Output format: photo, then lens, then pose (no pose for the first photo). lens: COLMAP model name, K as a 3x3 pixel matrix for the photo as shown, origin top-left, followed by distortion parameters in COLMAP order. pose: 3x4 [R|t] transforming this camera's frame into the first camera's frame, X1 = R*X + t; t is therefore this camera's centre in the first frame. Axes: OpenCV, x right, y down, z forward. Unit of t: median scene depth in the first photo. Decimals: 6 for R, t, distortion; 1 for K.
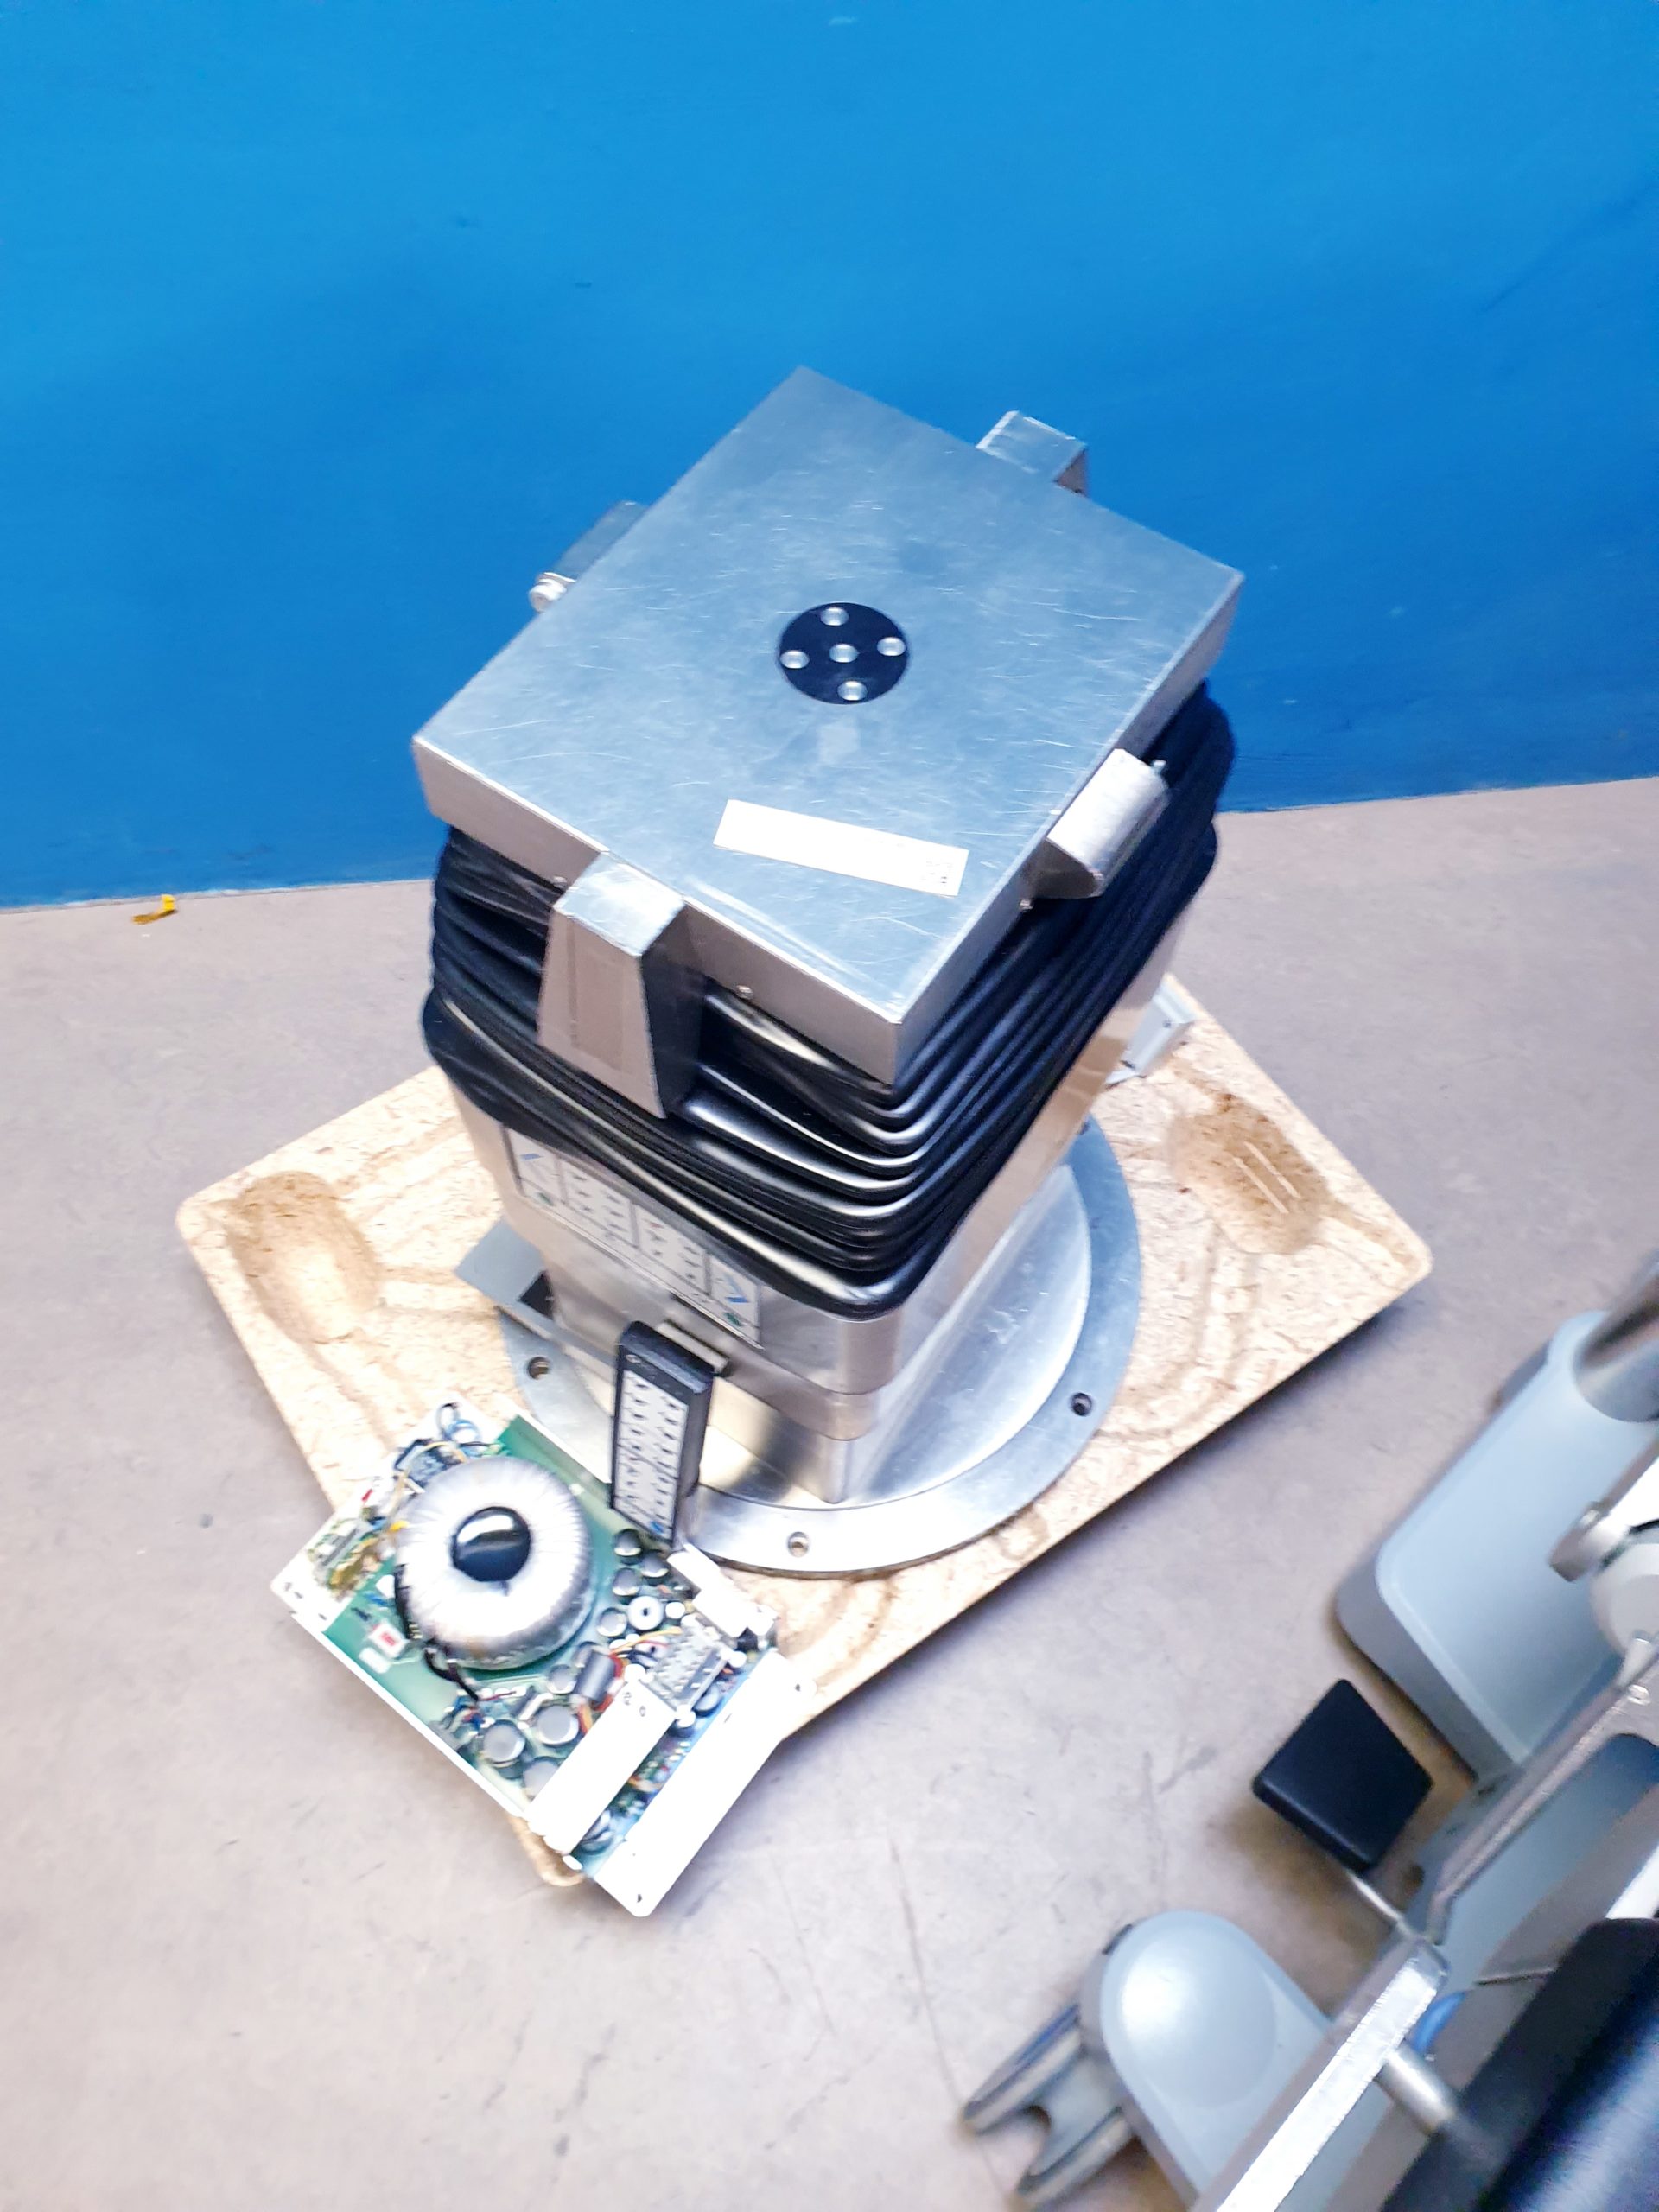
lens RADIAL K [[1677.5, 0, 829.5], [0, 1677.5, 1106.0], [0, 0, 1]] dist [-0.012438, 0.002649]
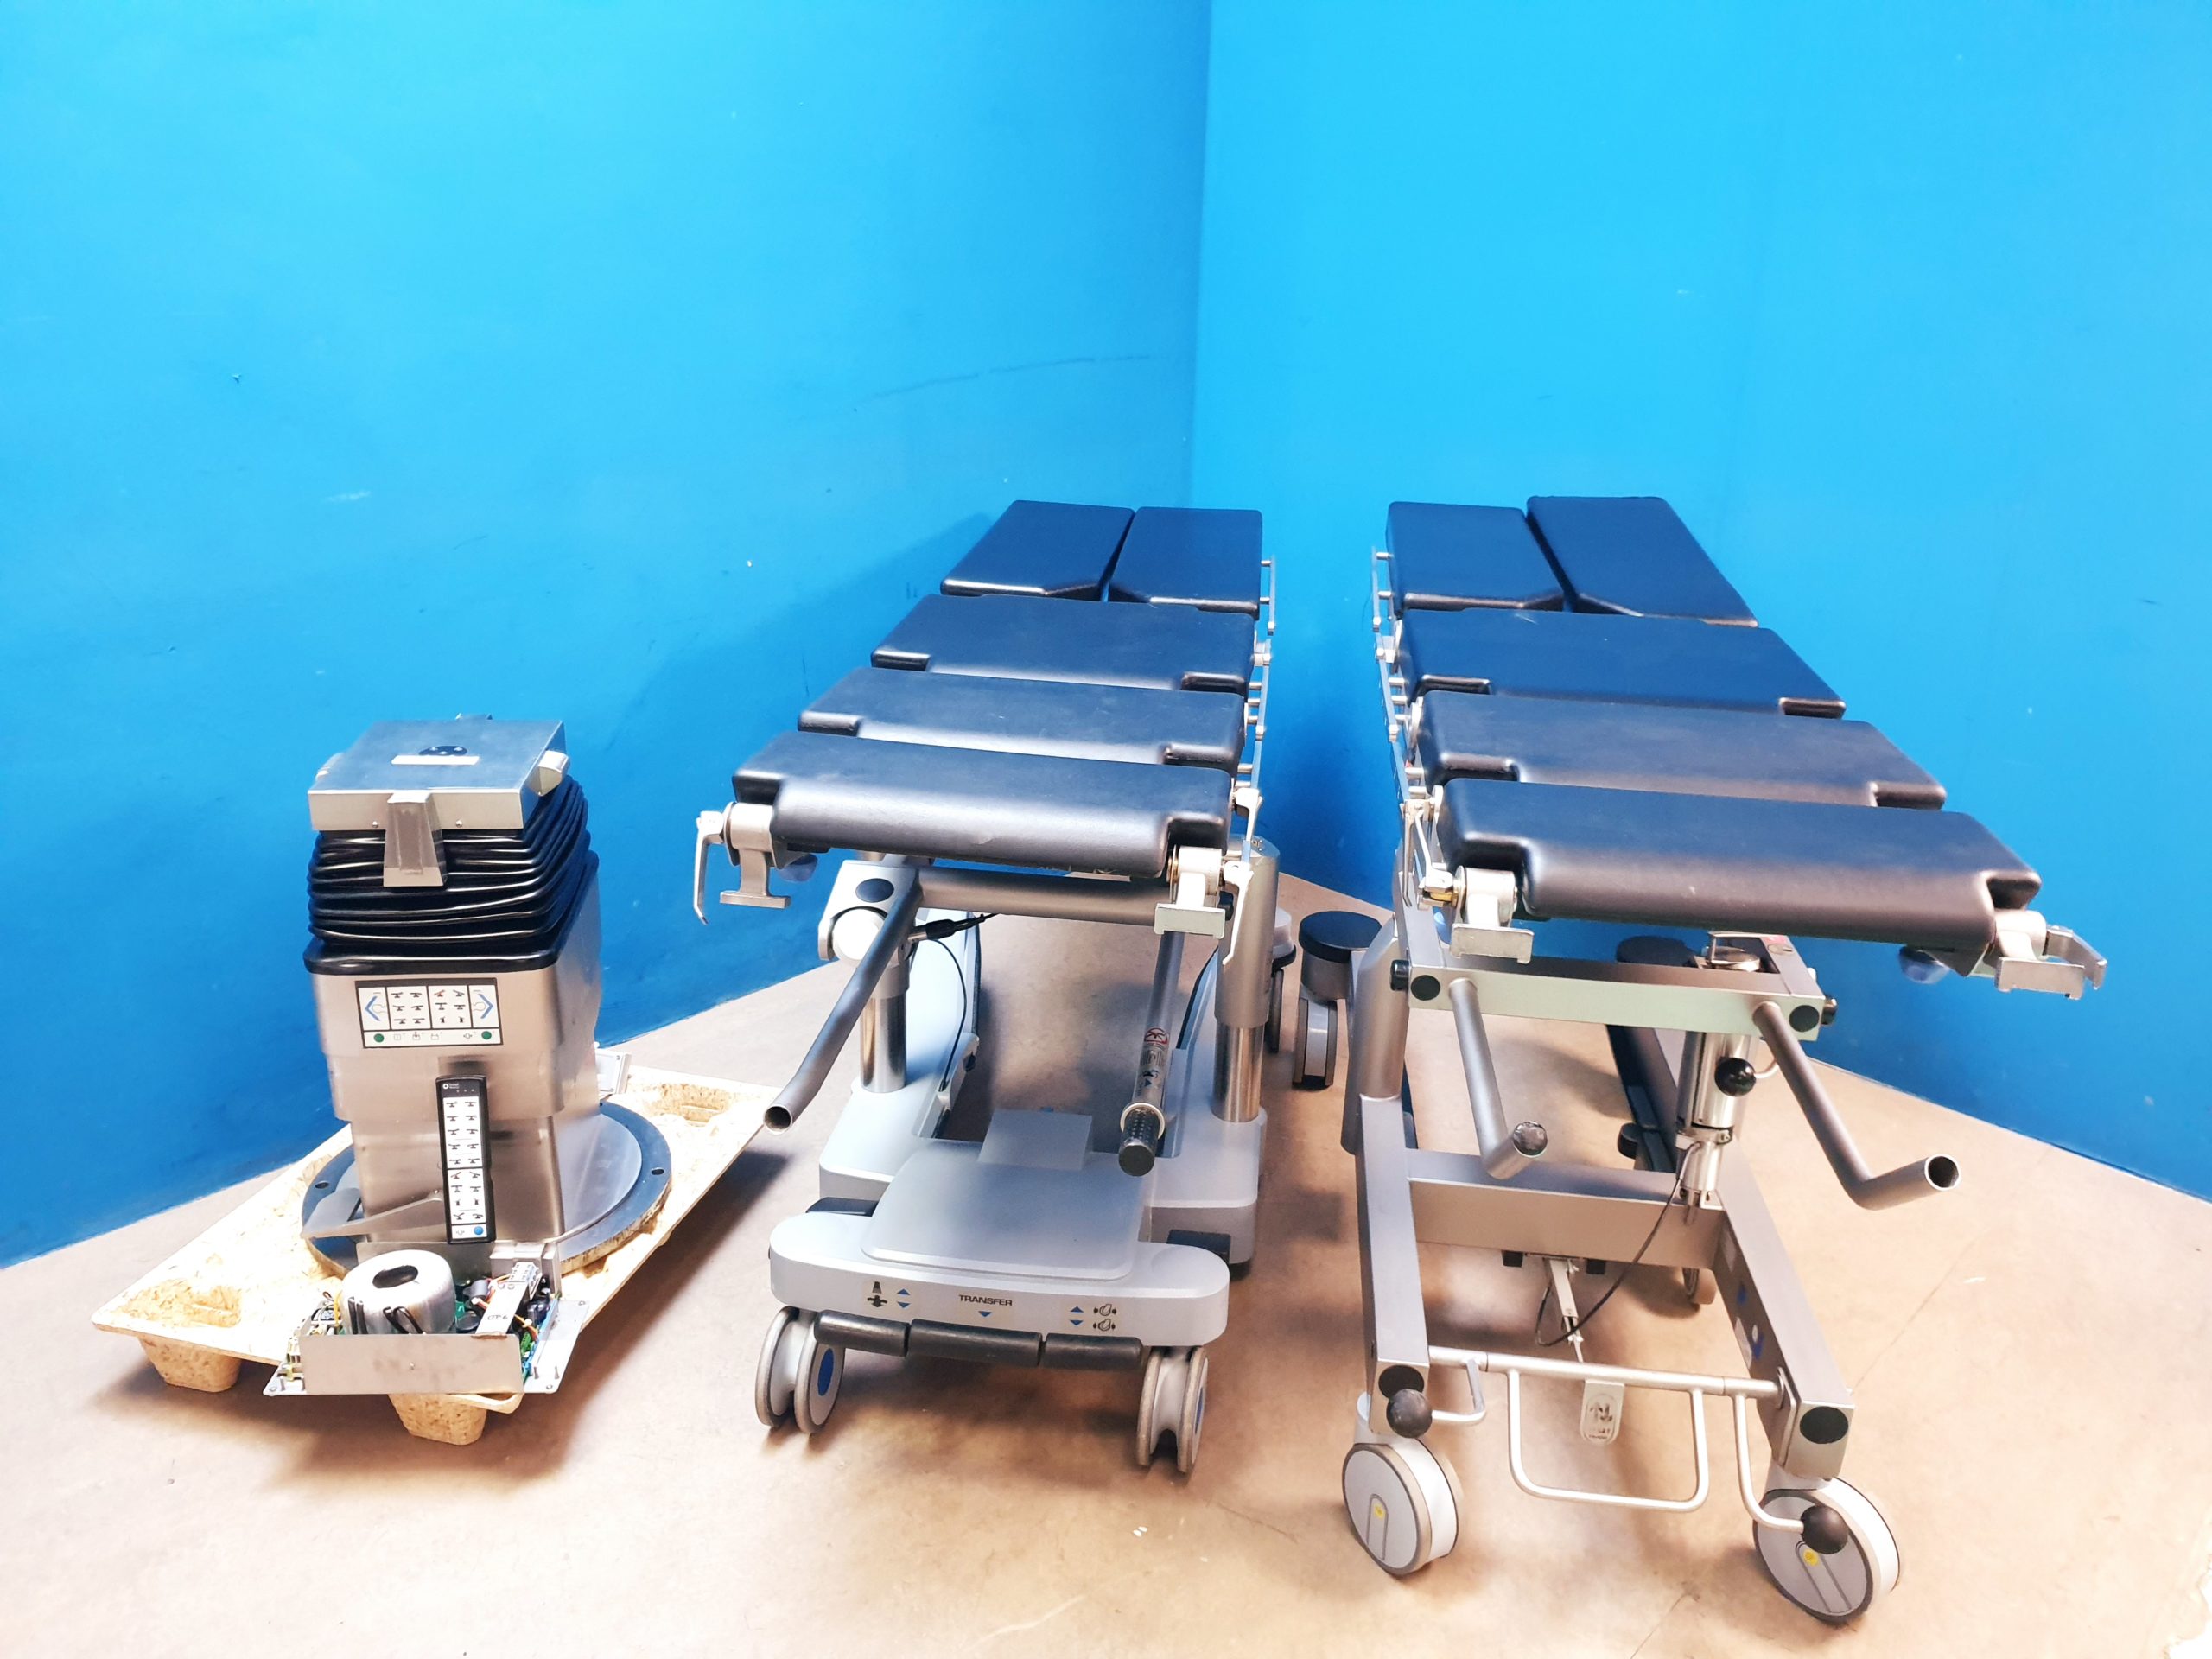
lens RADIAL K [[1677.5, 0, 1106.0], [0, 1677.5, 829.5], [0, 0, 1]] dist [-0.012438, 0.002649]
pose [[0.765185, -0.232545, 0.600345, -0.485581], [0.557942, 0.704798, -0.438134, 0.950508], [-0.321236, 0.670211, 0.669048, -0.671121]]
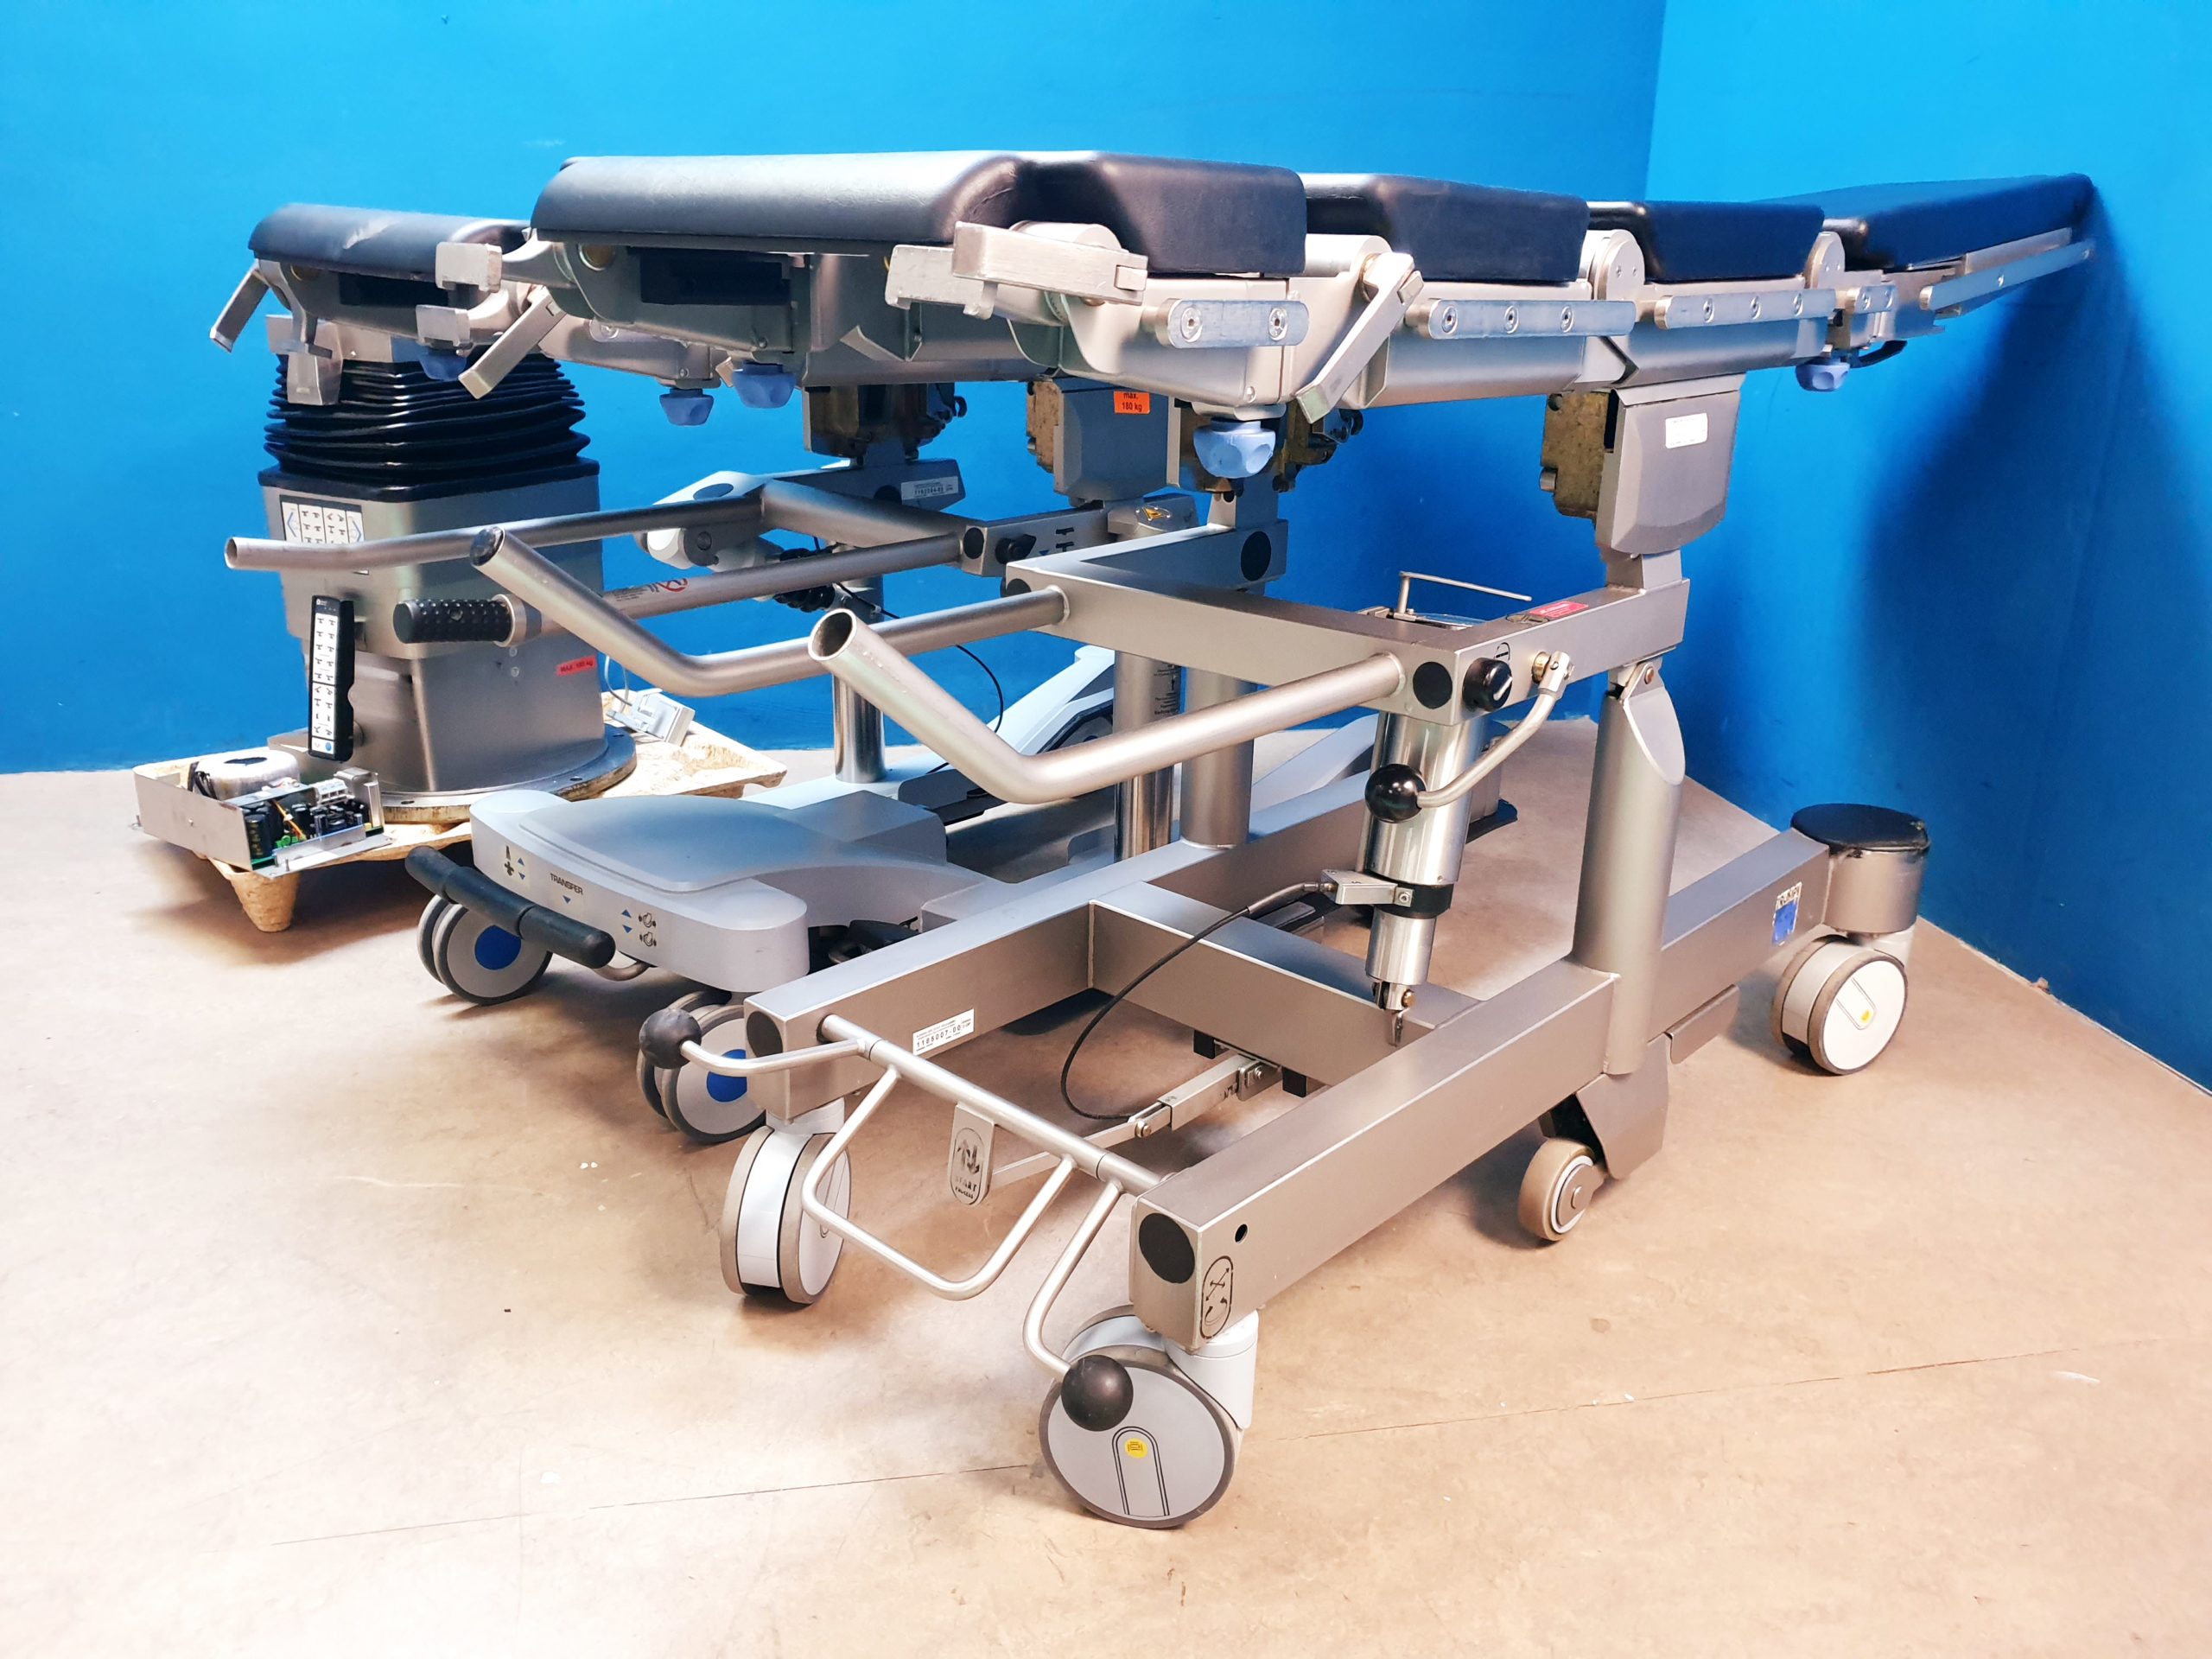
lens RADIAL K [[1695.4, 0, 1106.0], [0, 1695.4, 829.5], [0, 0, 1]] dist [-0.006953, 0.001315]
pose [[0.997860, -0.032224, 0.056891, 0.591777], [0.061822, 0.748268, -0.660510, 1.429572], [-0.021286, 0.662614, 0.748659, -0.415015]]
